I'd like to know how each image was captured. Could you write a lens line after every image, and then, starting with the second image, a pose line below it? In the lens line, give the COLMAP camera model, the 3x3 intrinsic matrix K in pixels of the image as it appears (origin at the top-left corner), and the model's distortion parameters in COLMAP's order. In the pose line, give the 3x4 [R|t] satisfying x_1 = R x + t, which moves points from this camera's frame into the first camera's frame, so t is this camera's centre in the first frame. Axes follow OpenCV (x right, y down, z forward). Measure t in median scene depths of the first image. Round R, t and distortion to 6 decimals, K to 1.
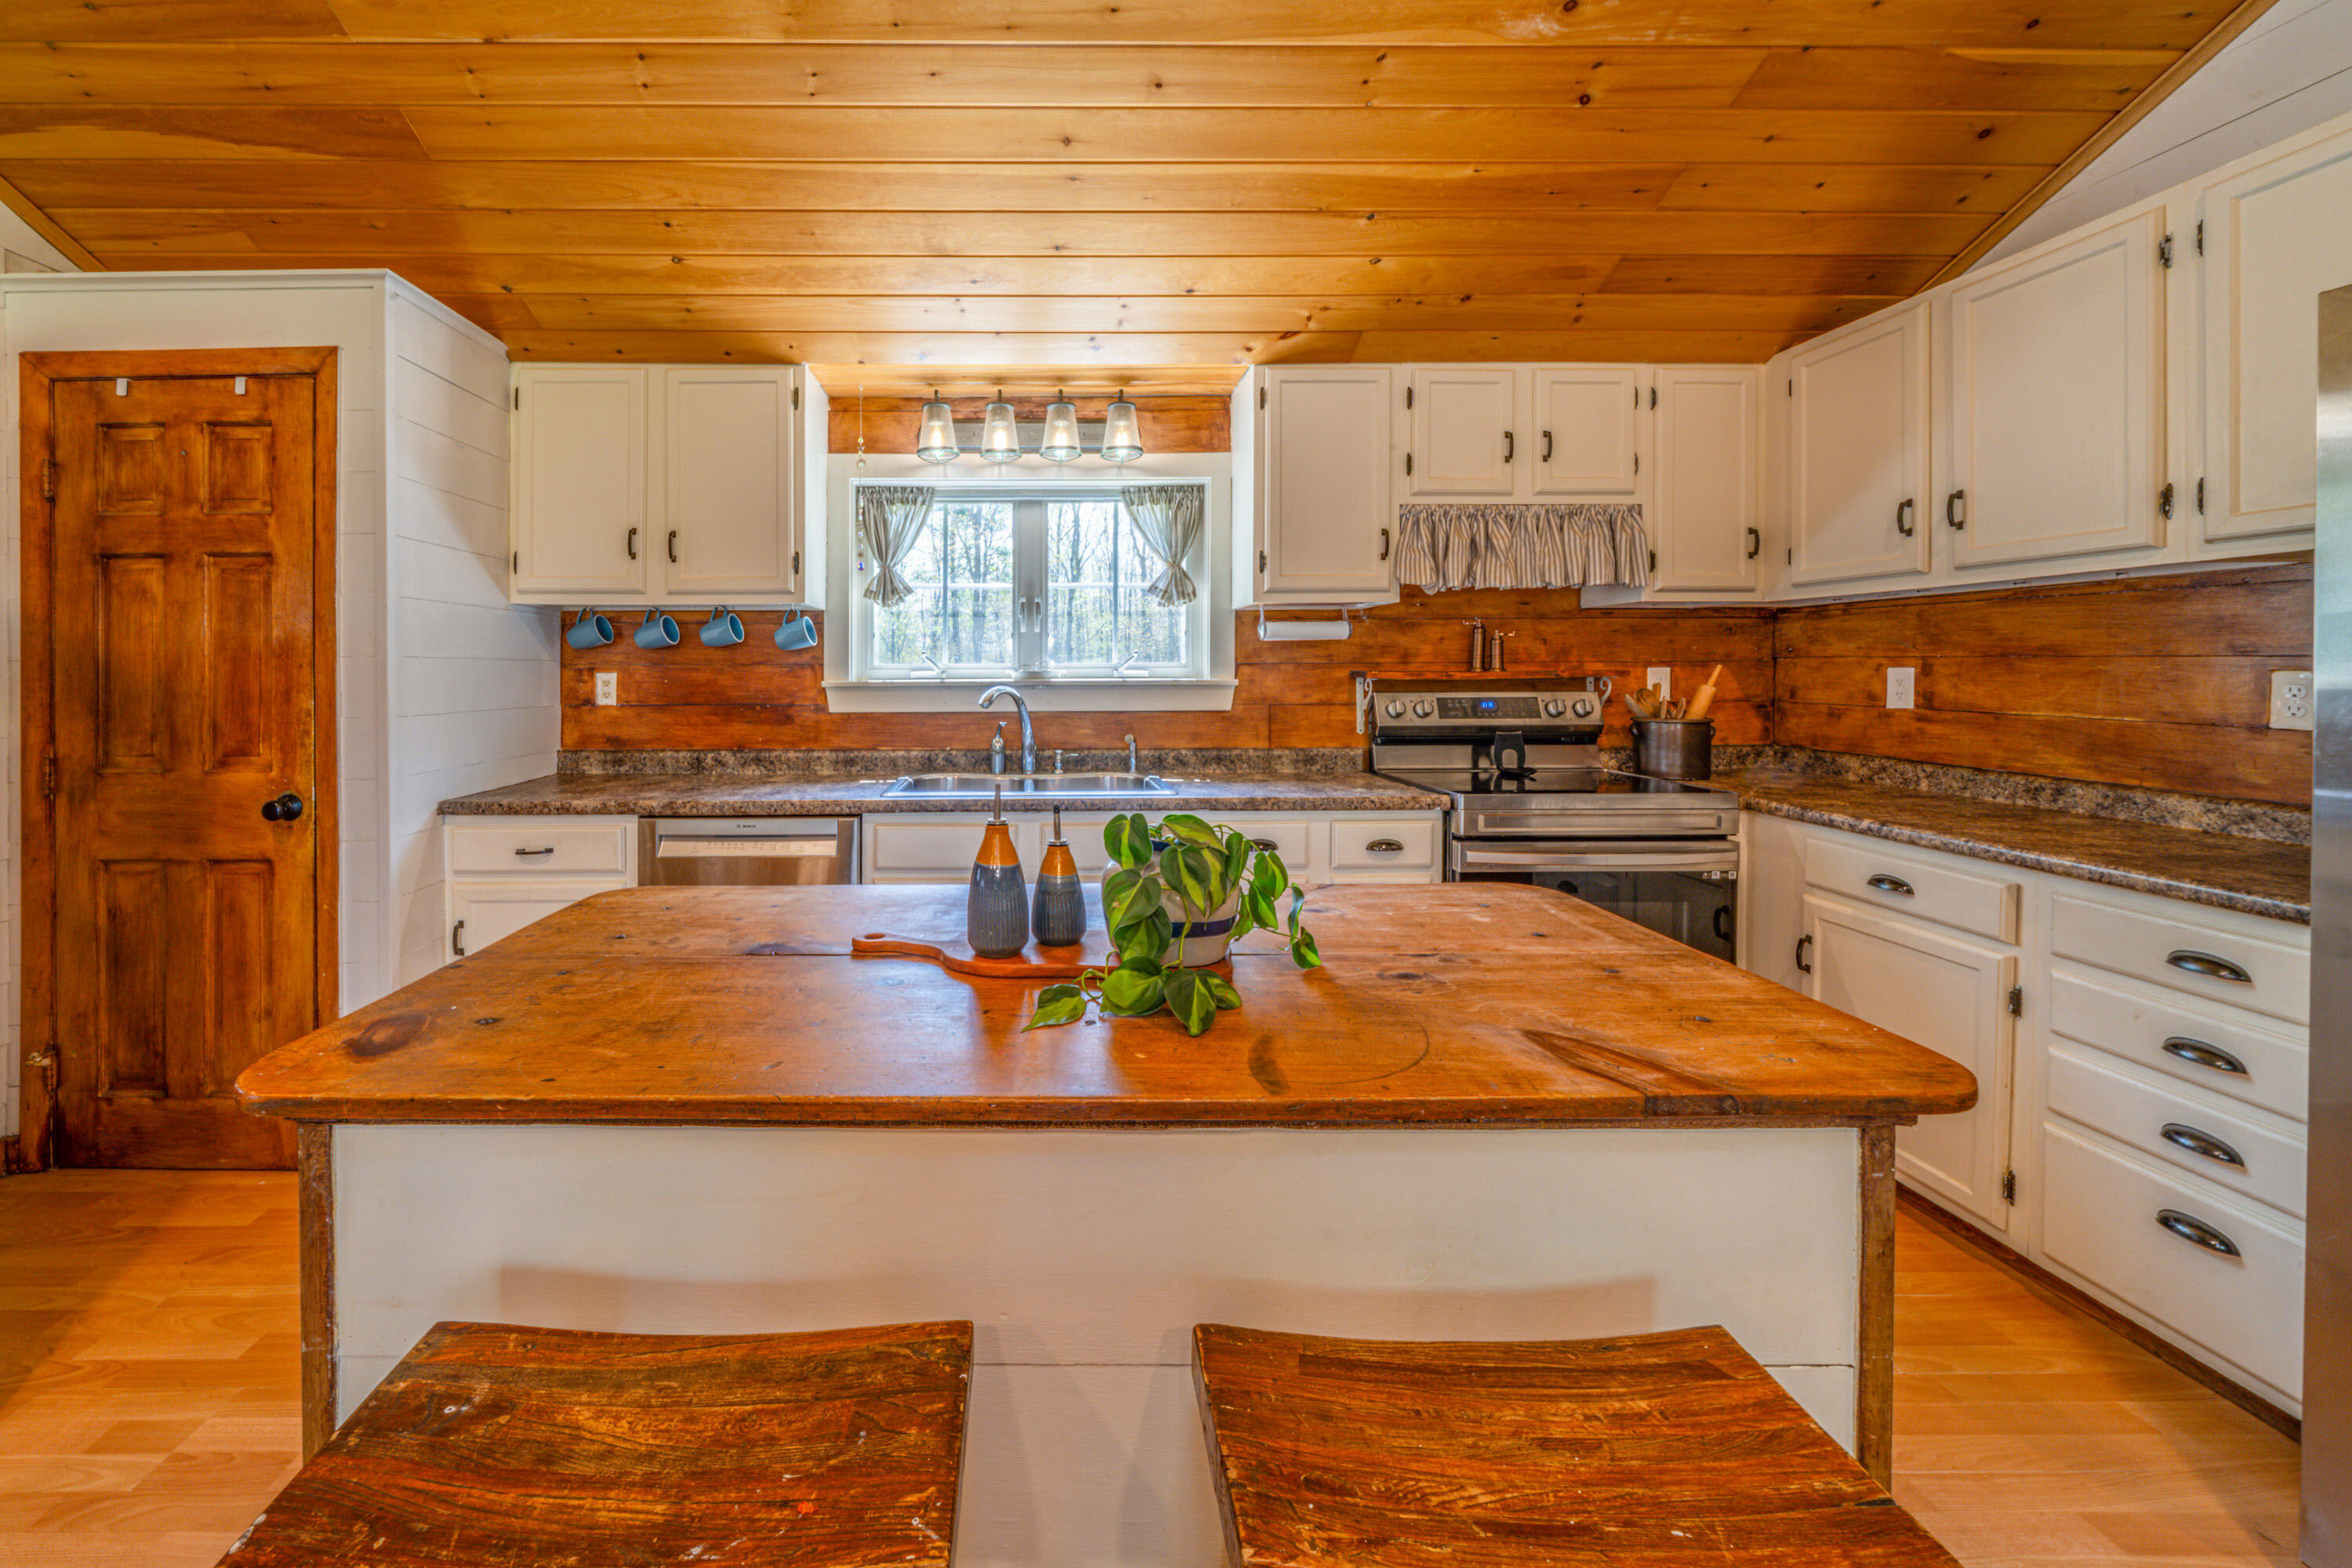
lens RADIAL K [[878.9, 0, 1071.4], [0, 878.9, 681.9], [0, 0, 1]] dist [-0.015387, 0.001121]
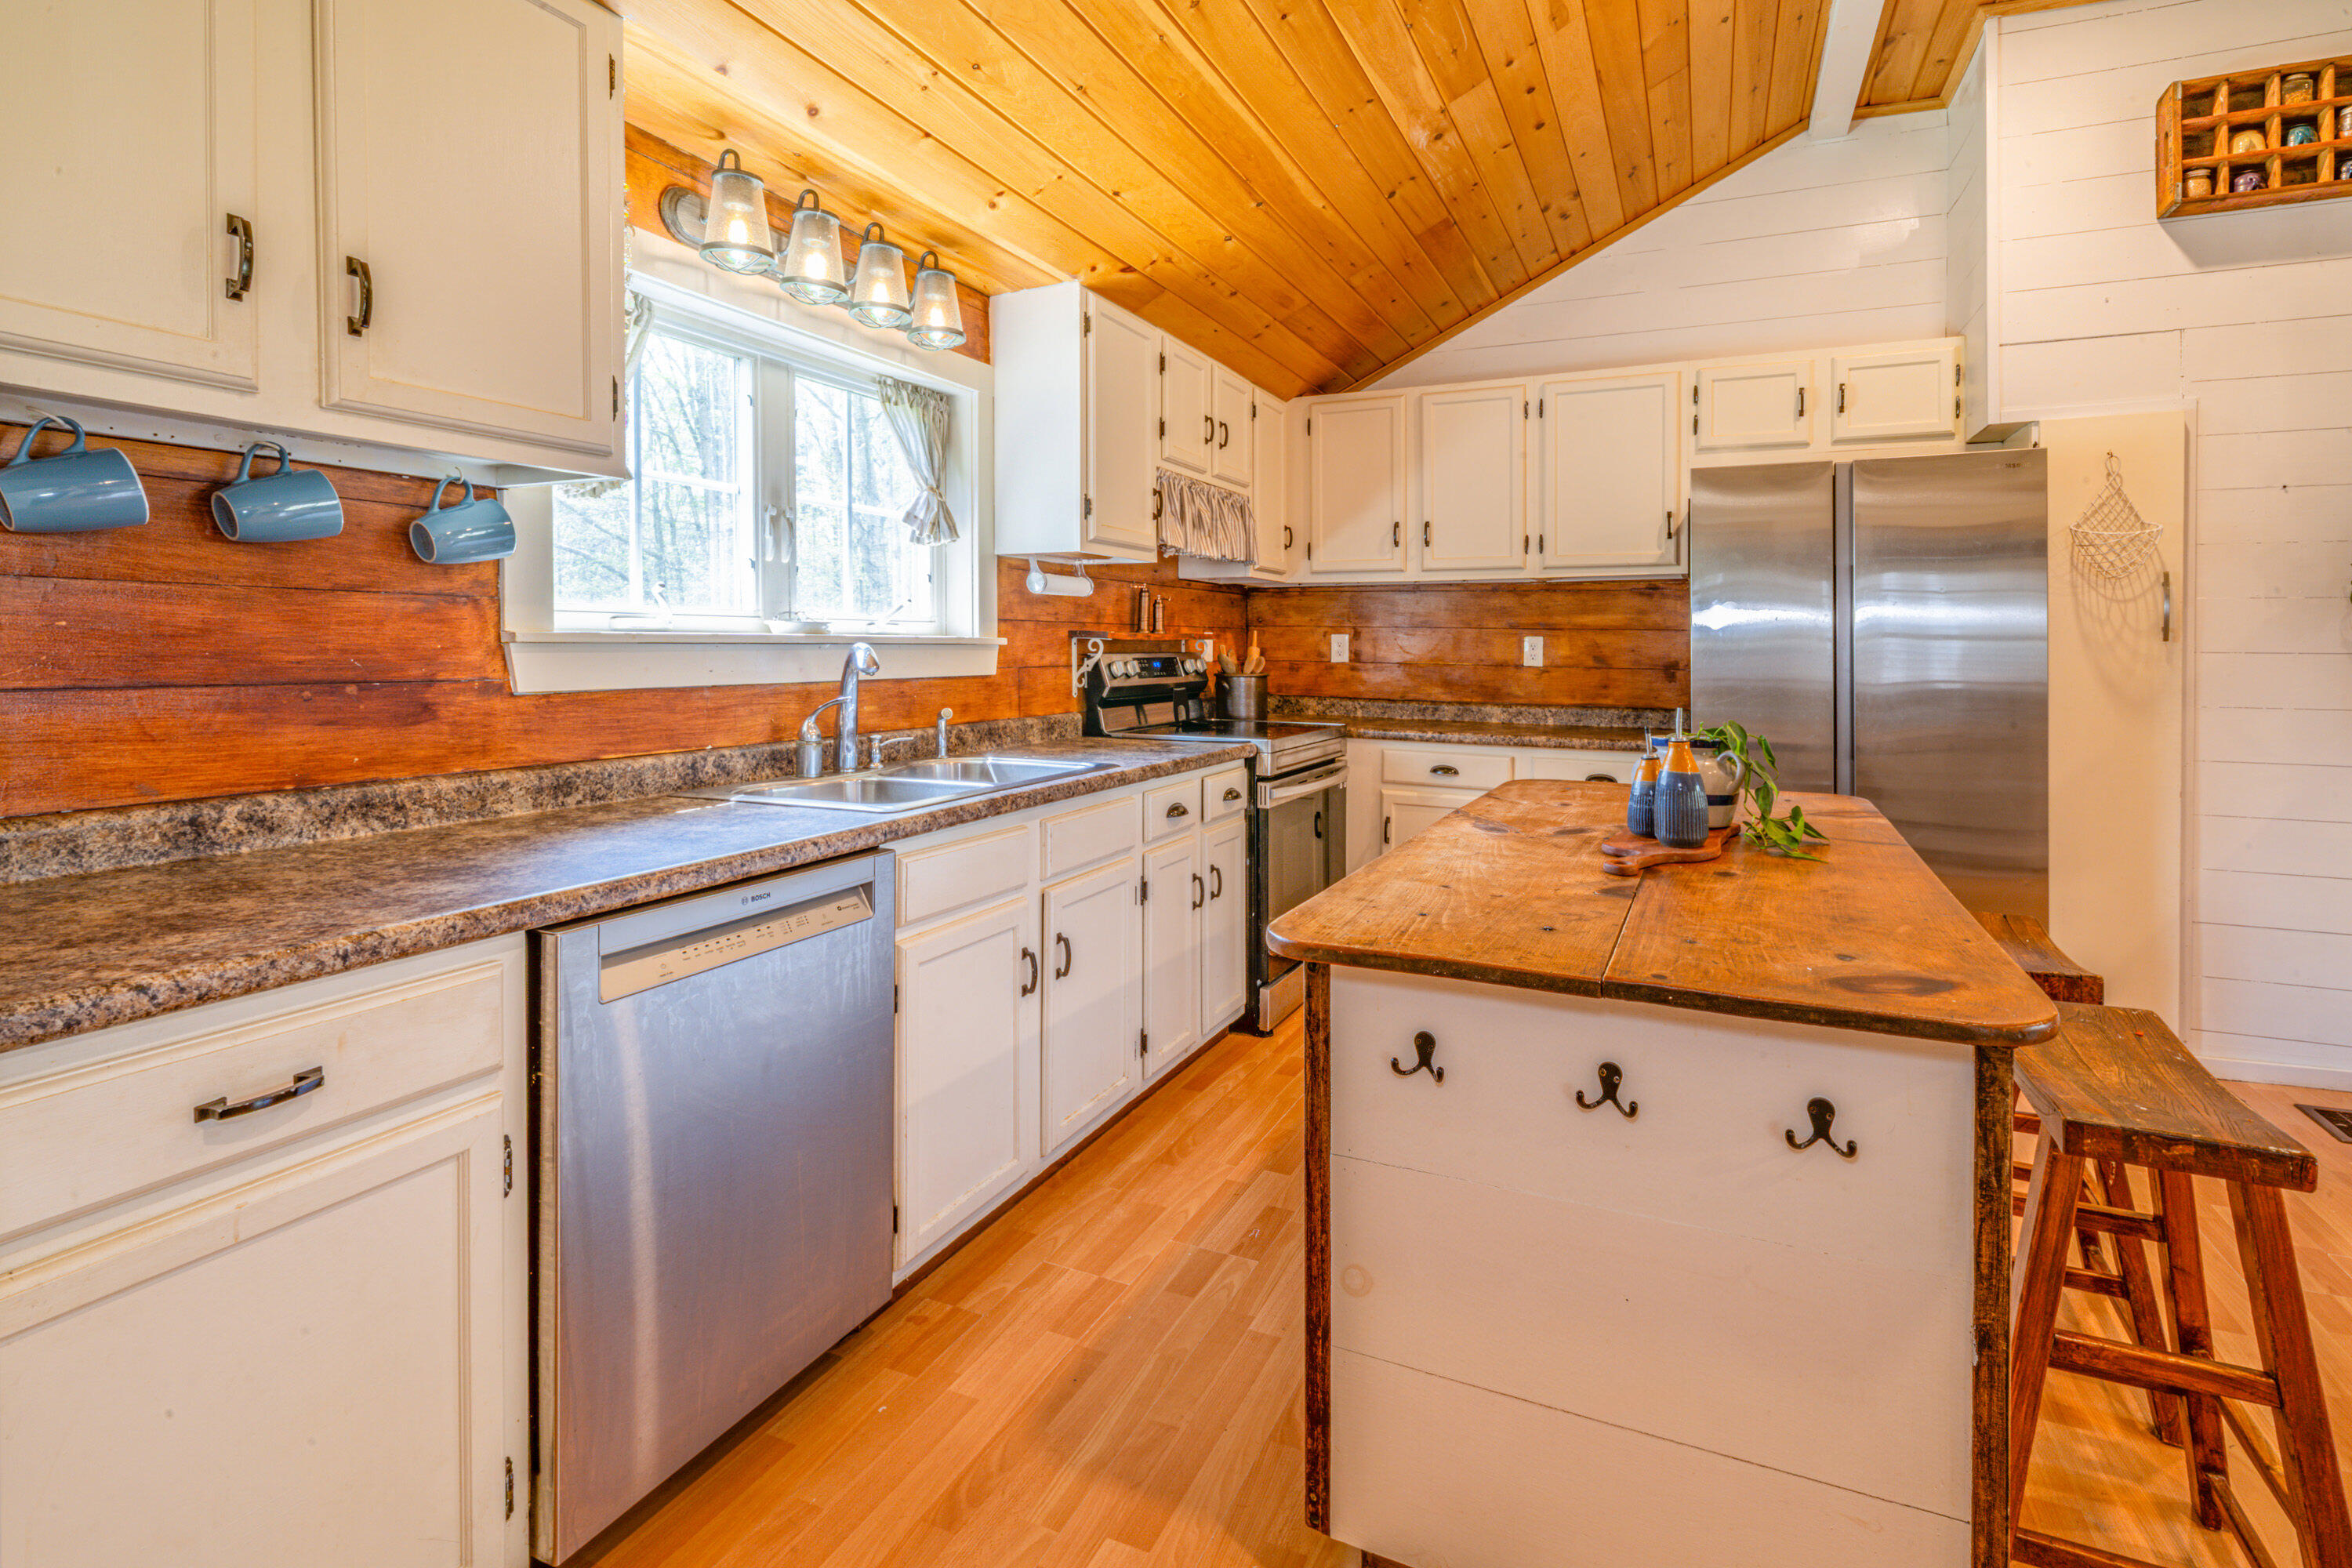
lens RADIAL K [[1104.1, 0, 1217.3], [0, 1104.1, 658.4], [0, 0, 1]] dist [-0.004085, 0.001077]
pose [[0.401609, -0.004325, 0.915801, -0.718627], [0.006307, 0.999978, 0.001957, 0.016828], [-0.915789, 0.004990, 0.401628, 0.395712]]
